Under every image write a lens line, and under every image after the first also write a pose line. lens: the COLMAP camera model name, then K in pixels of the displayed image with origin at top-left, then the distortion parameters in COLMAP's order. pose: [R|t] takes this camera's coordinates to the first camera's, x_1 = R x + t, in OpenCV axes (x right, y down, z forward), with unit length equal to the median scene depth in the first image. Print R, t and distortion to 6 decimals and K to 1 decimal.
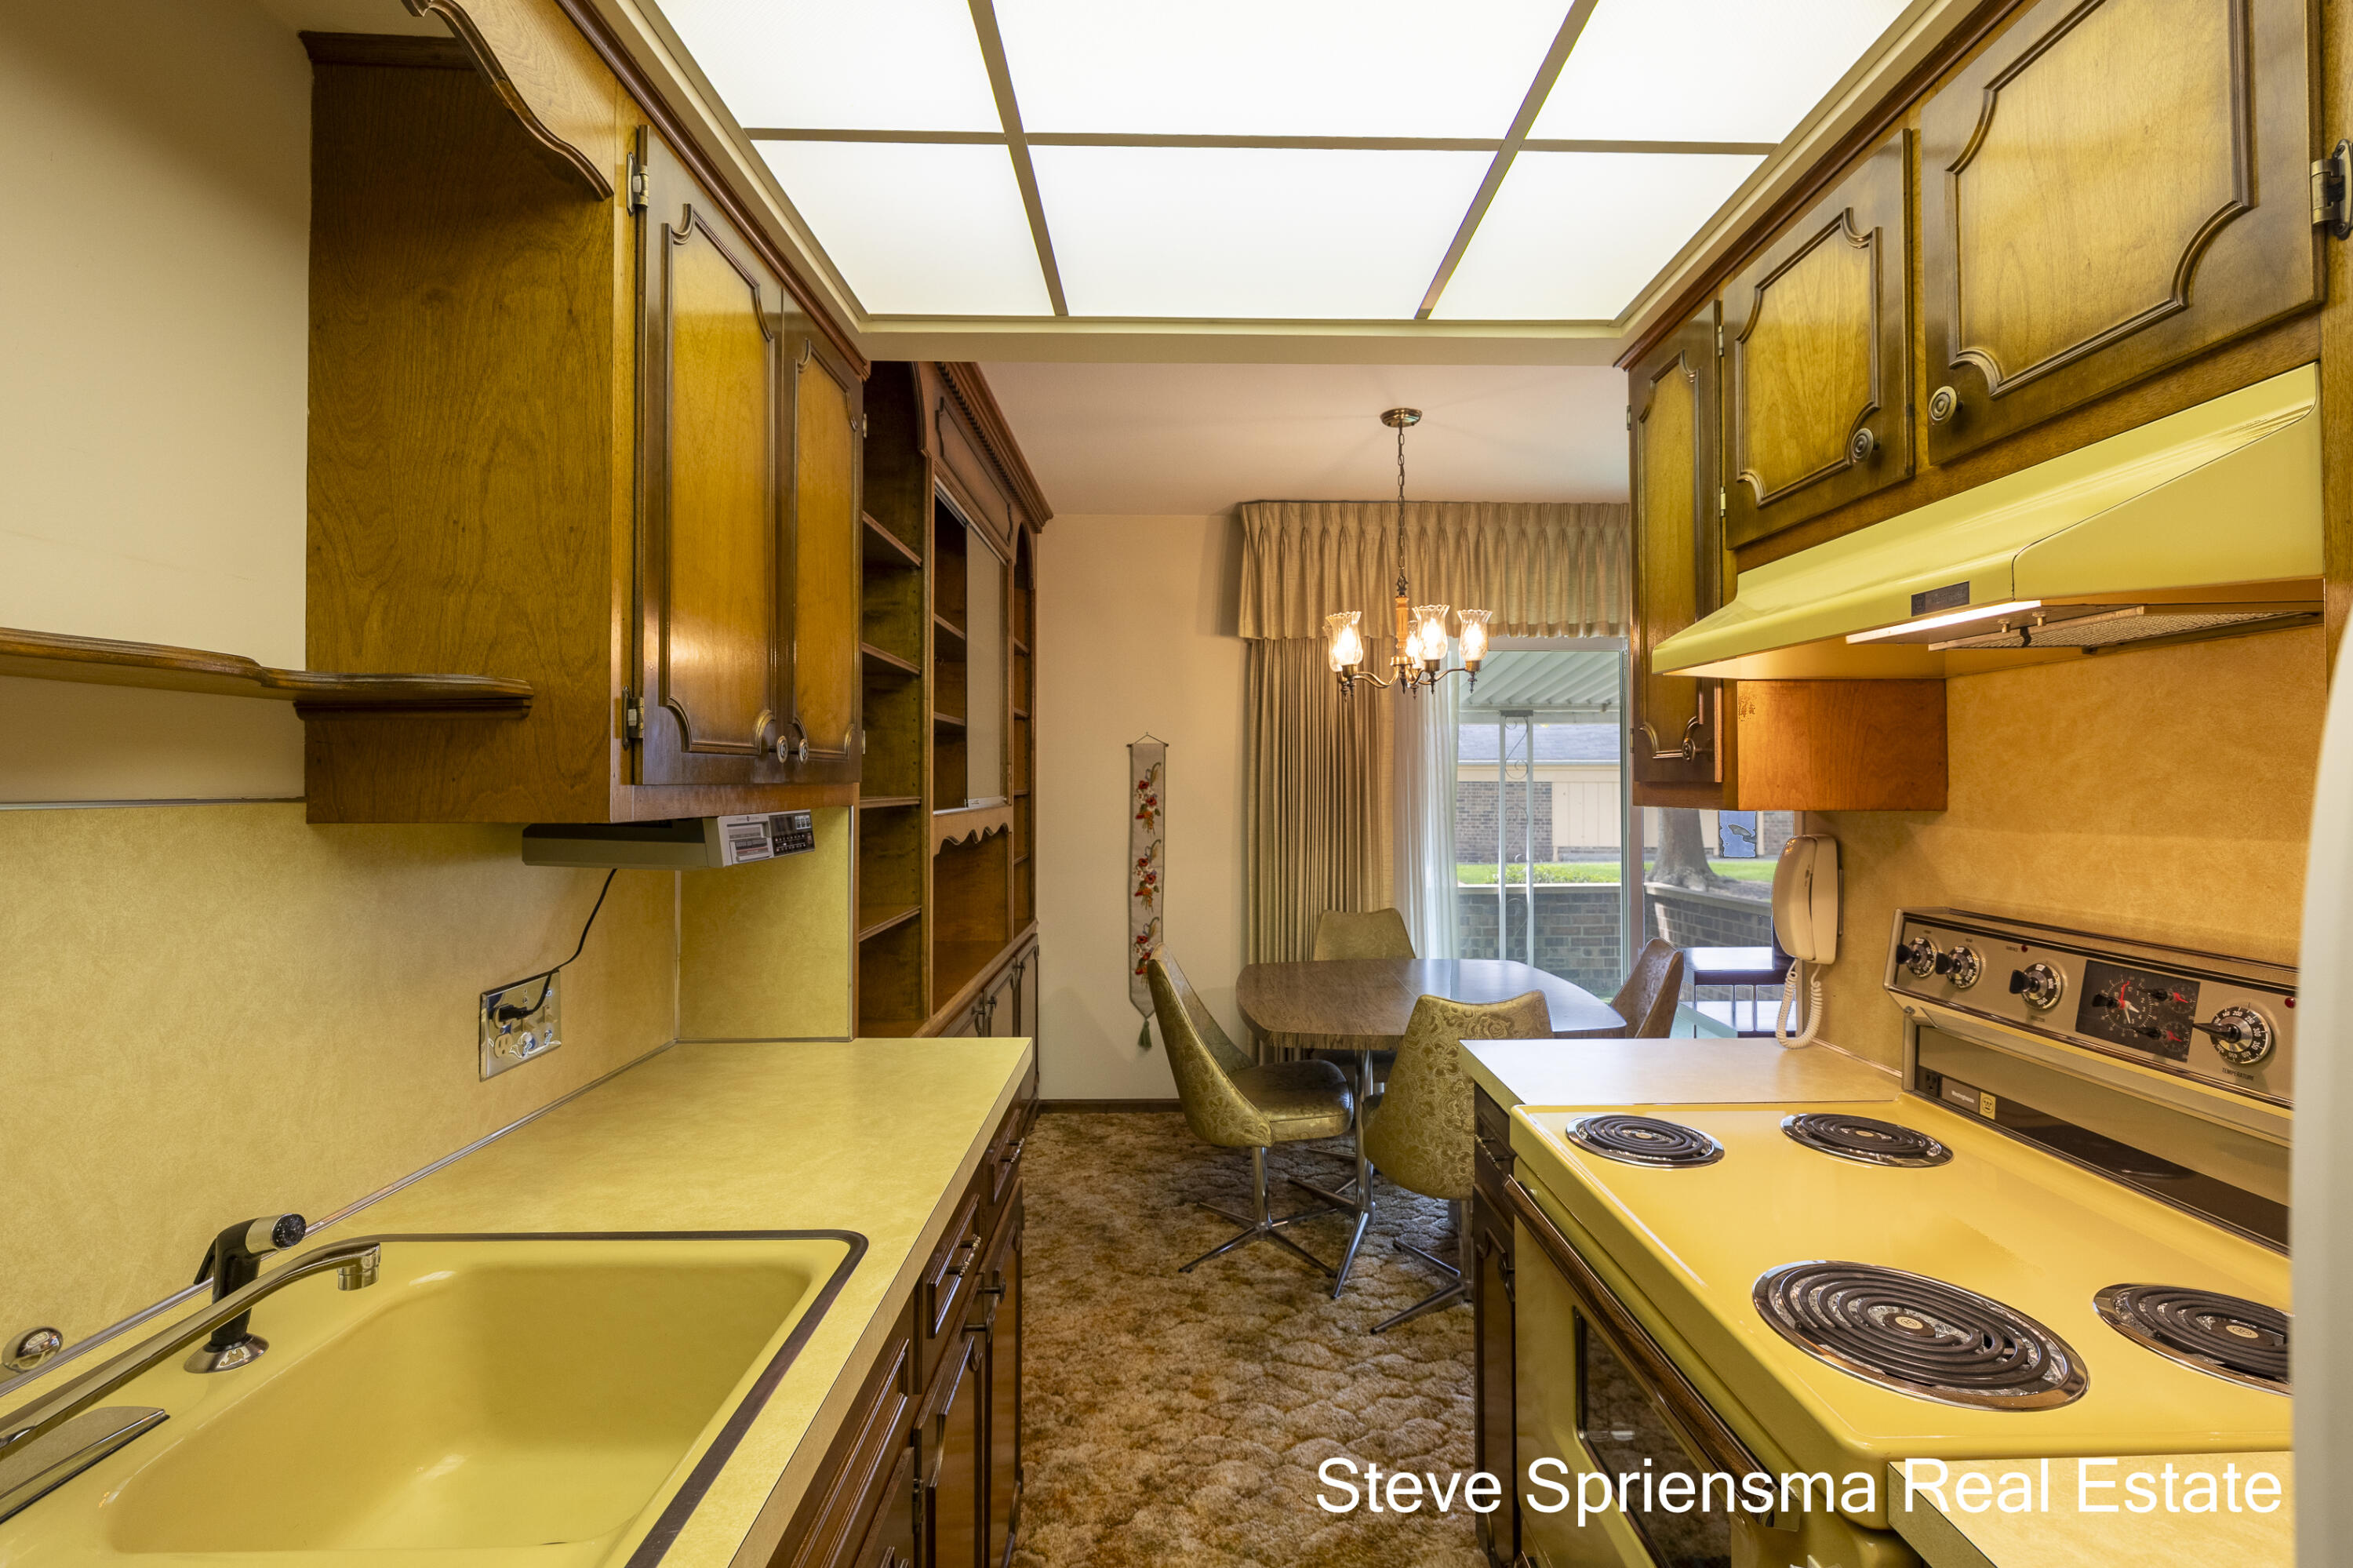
lens RADIAL K [[1029.4, 0, 1217.4], [0, 1029.4, 763.0], [0, 0, 1]] dist [0.001280, 0.000160]
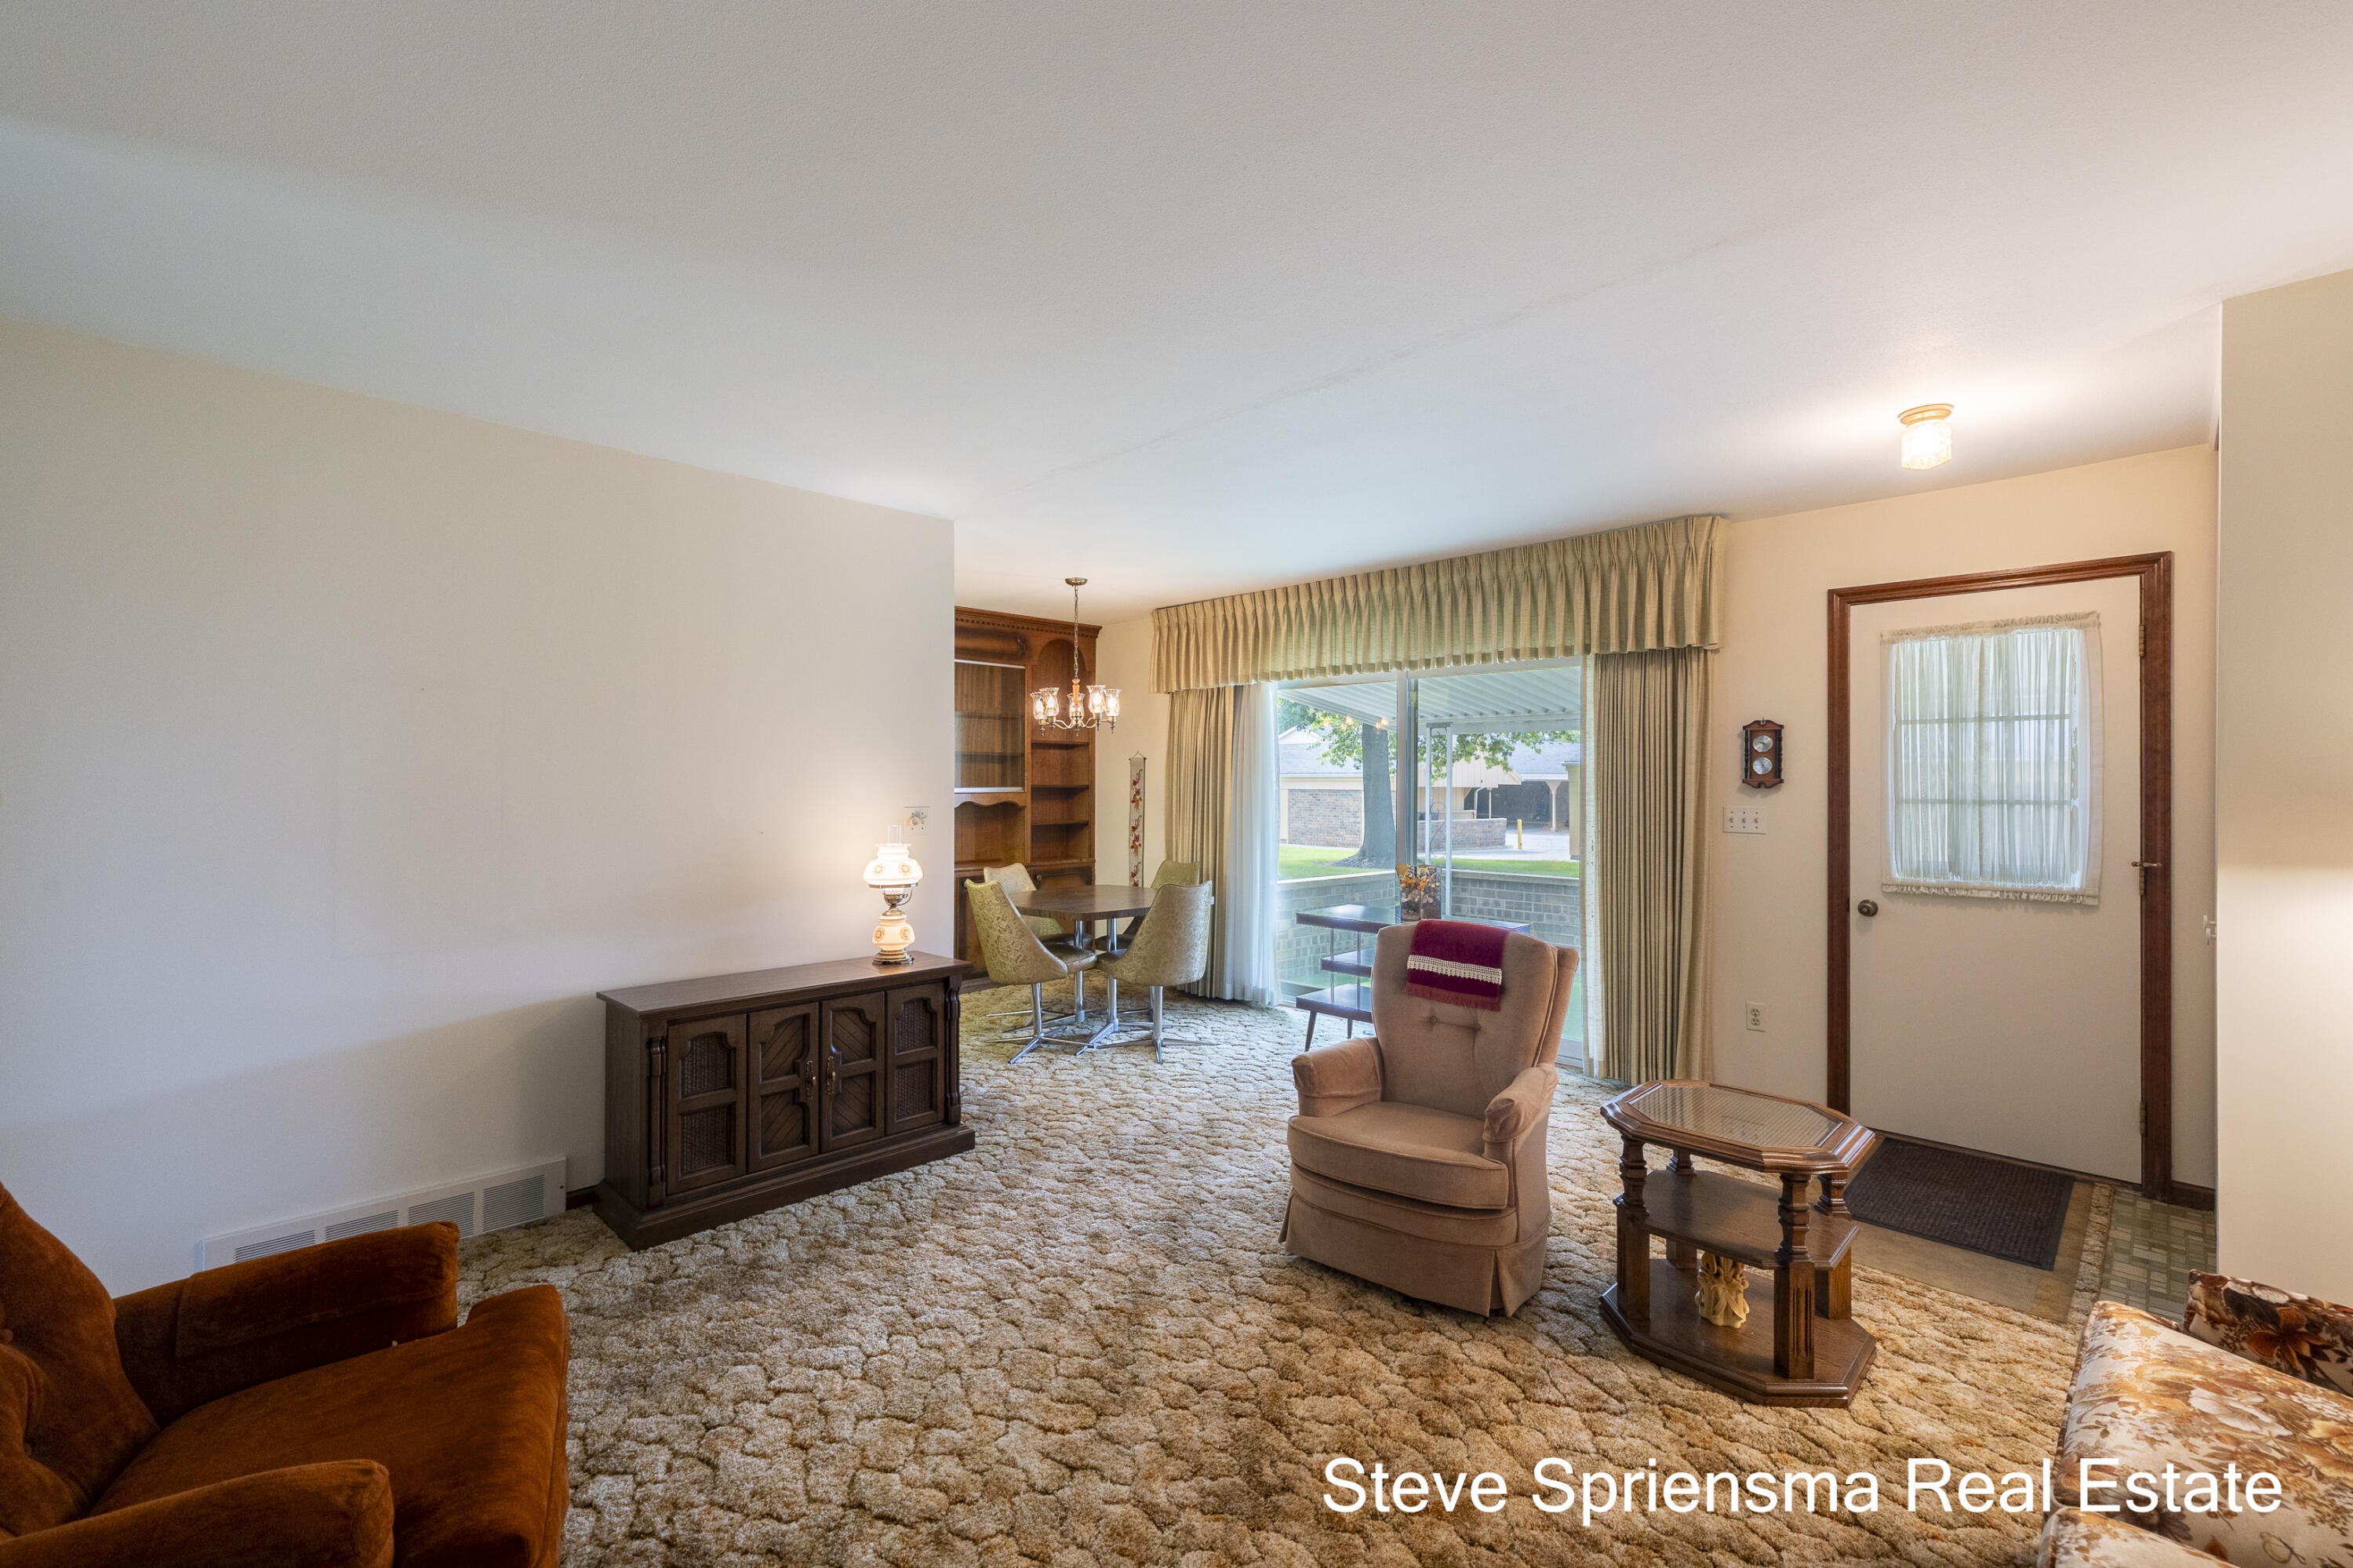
lens RADIAL K [[990.5, 0, 1169.3], [0, 990.5, 775.4], [0, 0, 1]] dist [0.001330, 0.000010]
pose [[0.677343, 0.000253, -0.735667, 2.615068], [0.008453, 0.999931, 0.008127, -0.006328], [0.735619, -0.011723, 0.677294, -0.118503]]
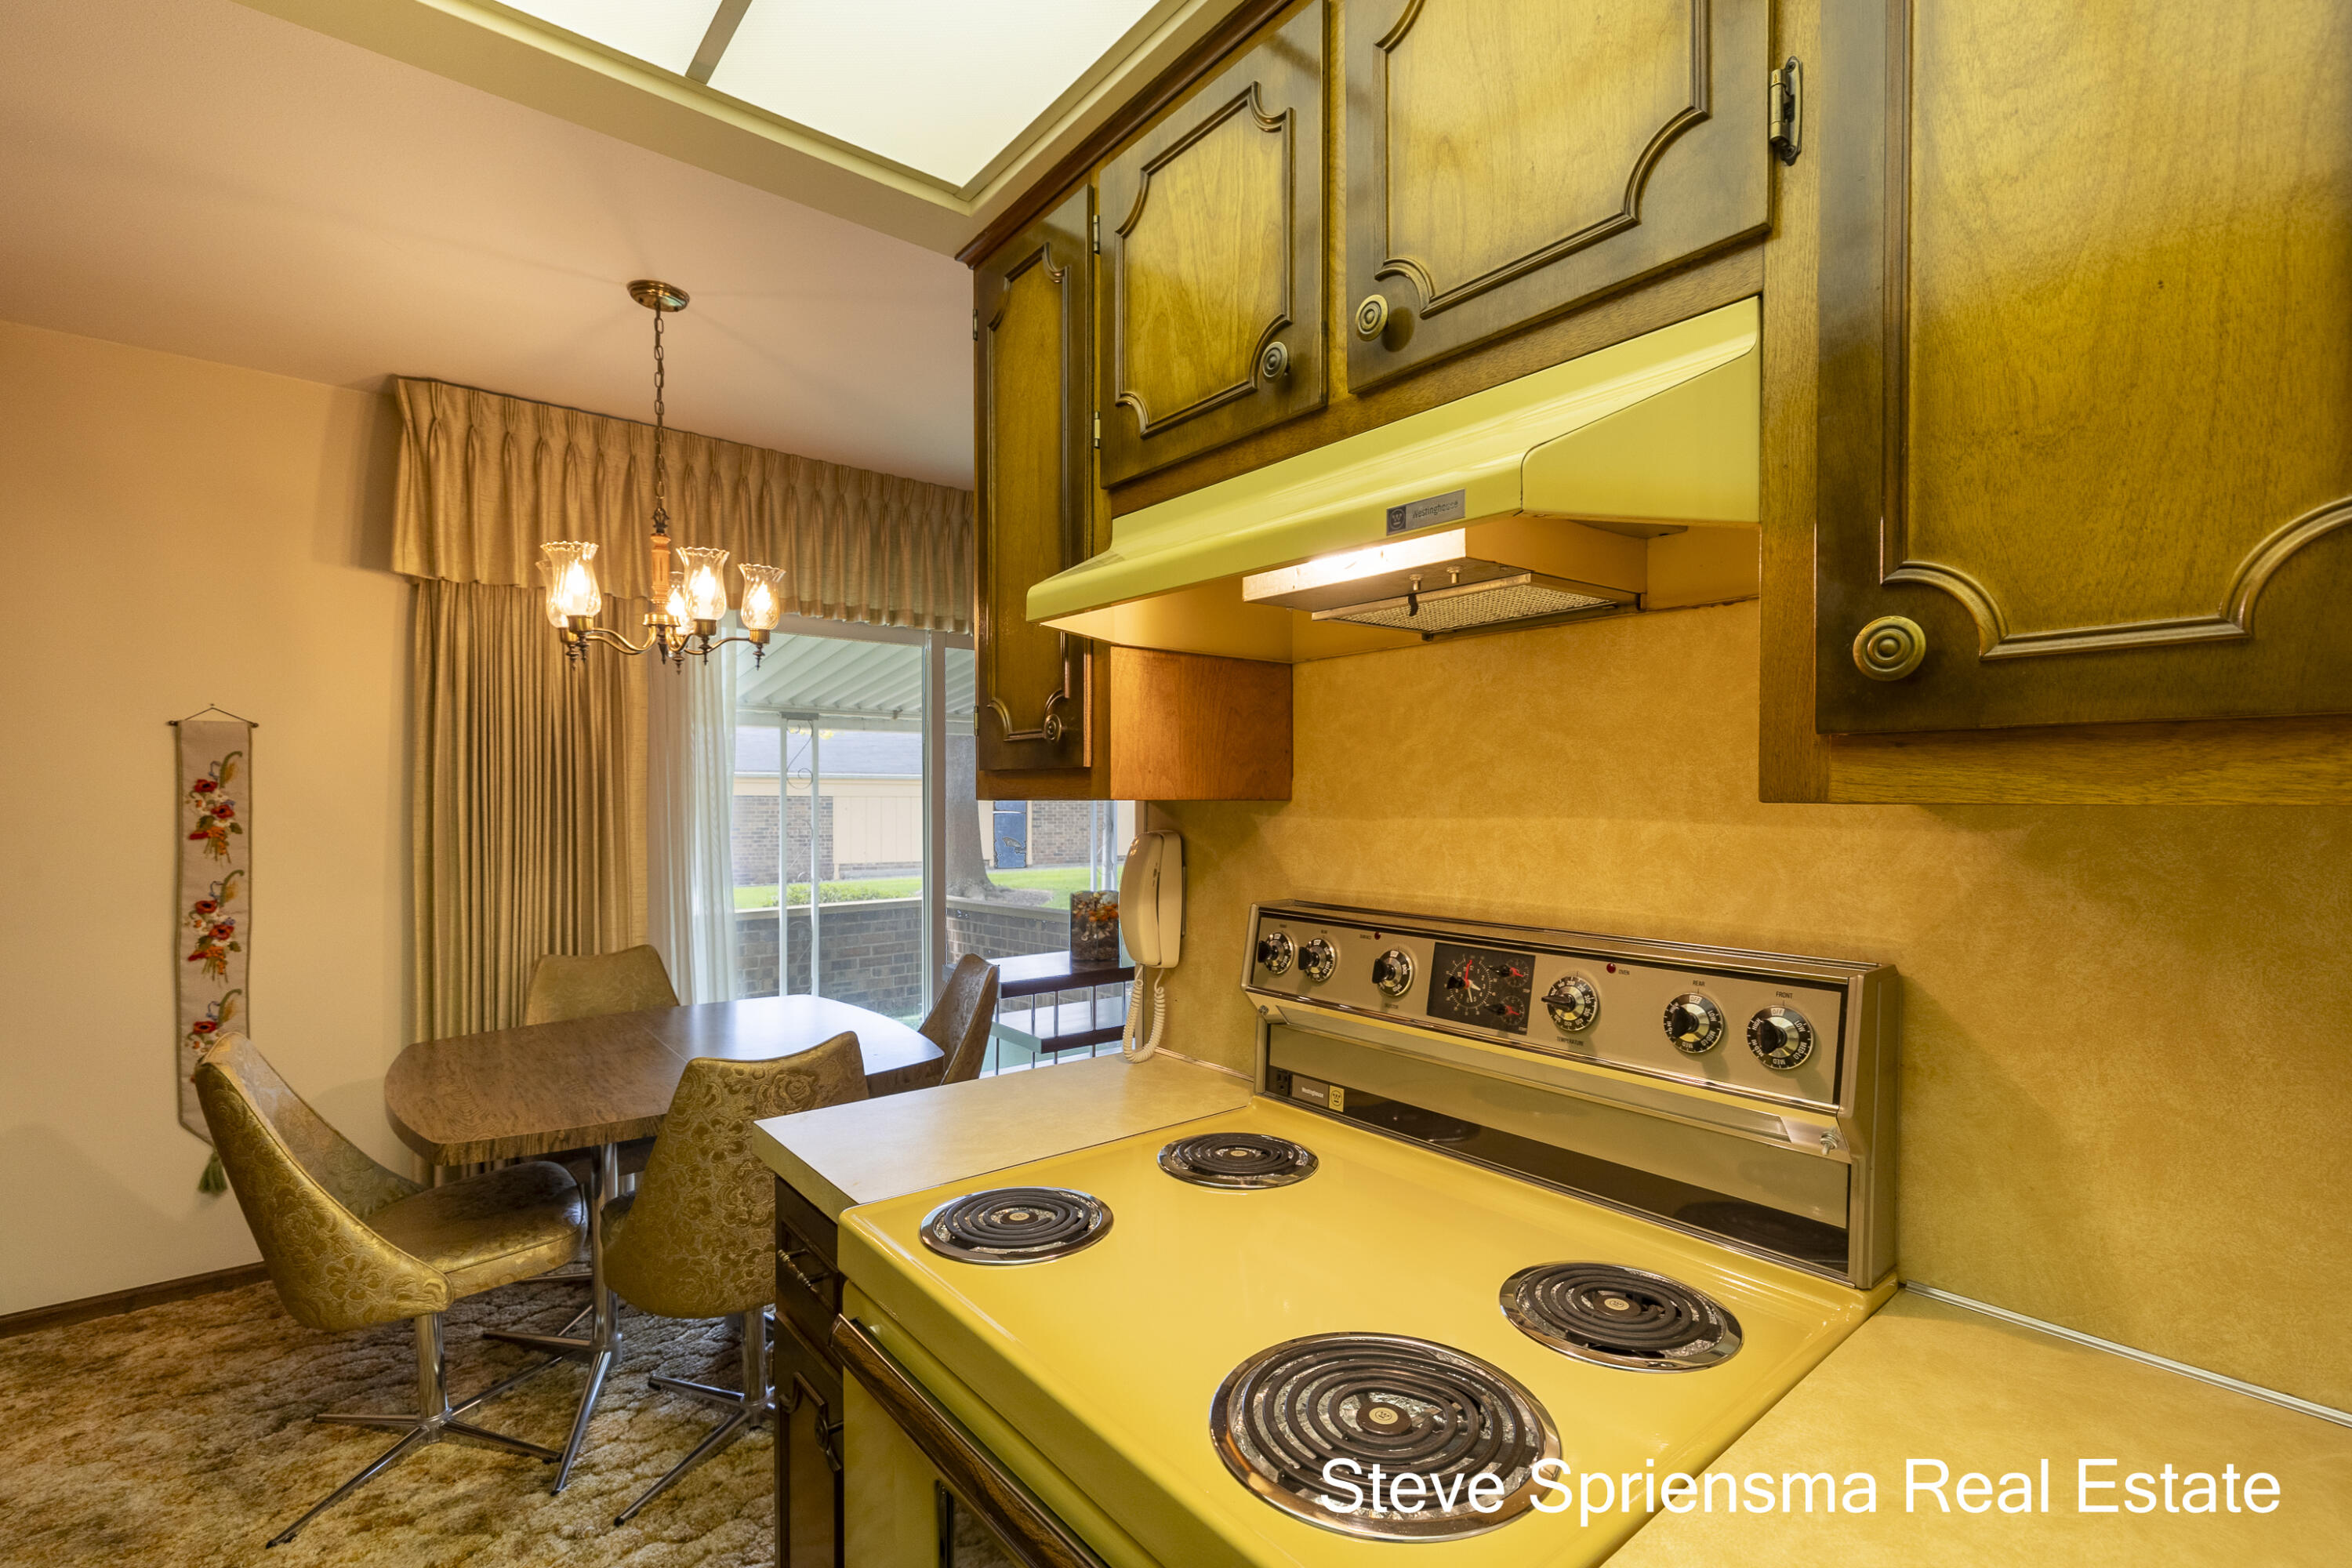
lens RADIAL K [[1049.3, 0, 1227.4], [0, 1049.3, 811.9], [0, 0, 1]] dist [0.001224, 0.000696]
pose [[0.779955, -0.006186, 0.625804, 0.032956], [-0.013492, 0.999553, 0.026696, 0.025791], [-0.625690, -0.029265, 0.779523, 0.216885]]
